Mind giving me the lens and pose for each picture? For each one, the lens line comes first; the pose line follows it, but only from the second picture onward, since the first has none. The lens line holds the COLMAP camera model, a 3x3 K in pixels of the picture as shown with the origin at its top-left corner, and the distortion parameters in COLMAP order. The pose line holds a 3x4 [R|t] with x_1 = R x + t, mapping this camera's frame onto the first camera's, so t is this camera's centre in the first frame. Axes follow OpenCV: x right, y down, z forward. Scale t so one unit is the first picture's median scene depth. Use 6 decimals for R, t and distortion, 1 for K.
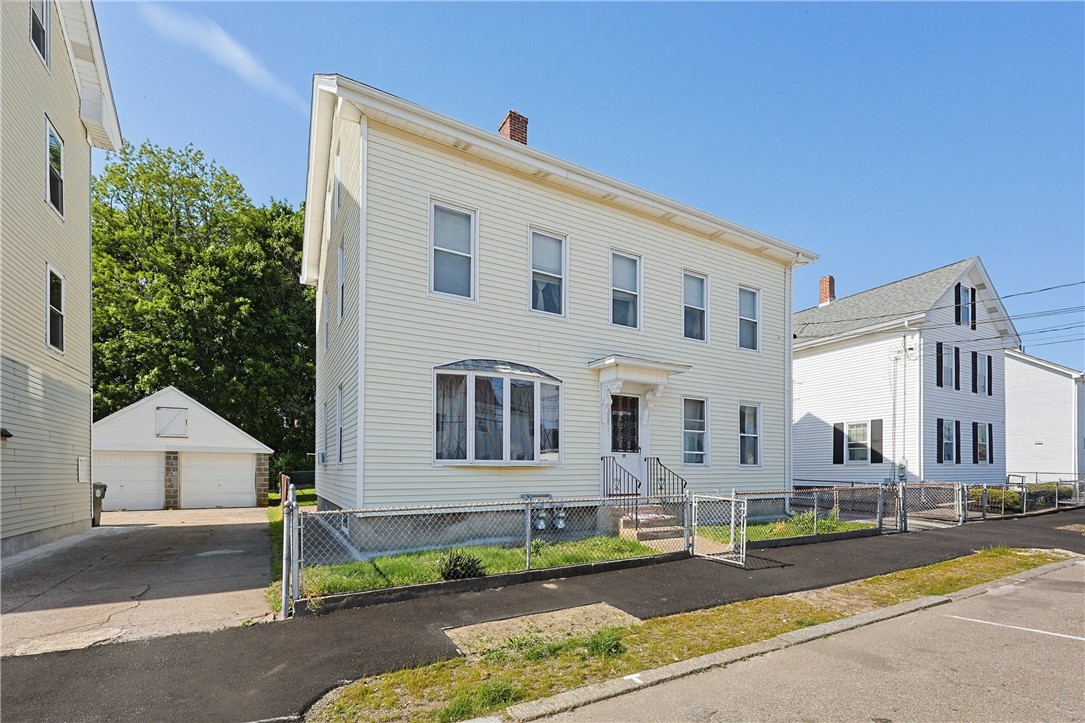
lens RADIAL K [[483.6, 0, 546.1], [0, 483.6, 469.5], [0, 0, 1]] dist [0.000940, -0.000338]
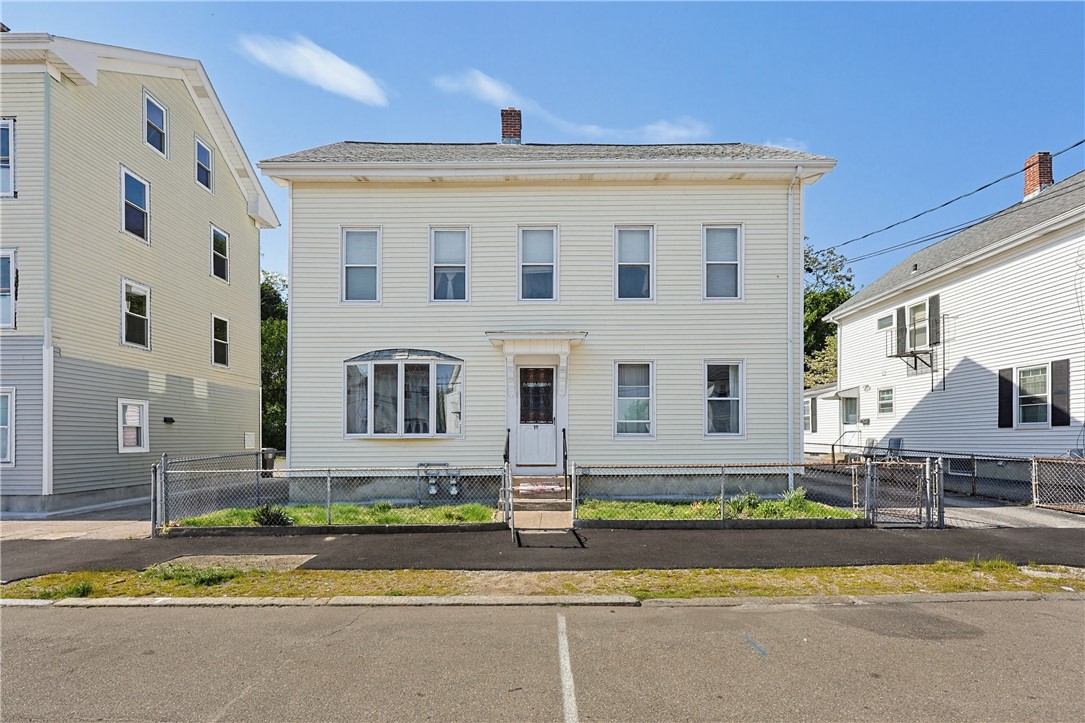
lens RADIAL K [[480.0, 0, 540.7], [0, 480.0, 439.6], [0, 0, 1]] dist [-0.000645, -0.004727]
pose [[0.870108, -0.000899, -0.492861, 0.681207], [0.007169, 0.999916, 0.010834, -0.012462], [0.492810, -0.012960, 0.870041, 0.133008]]
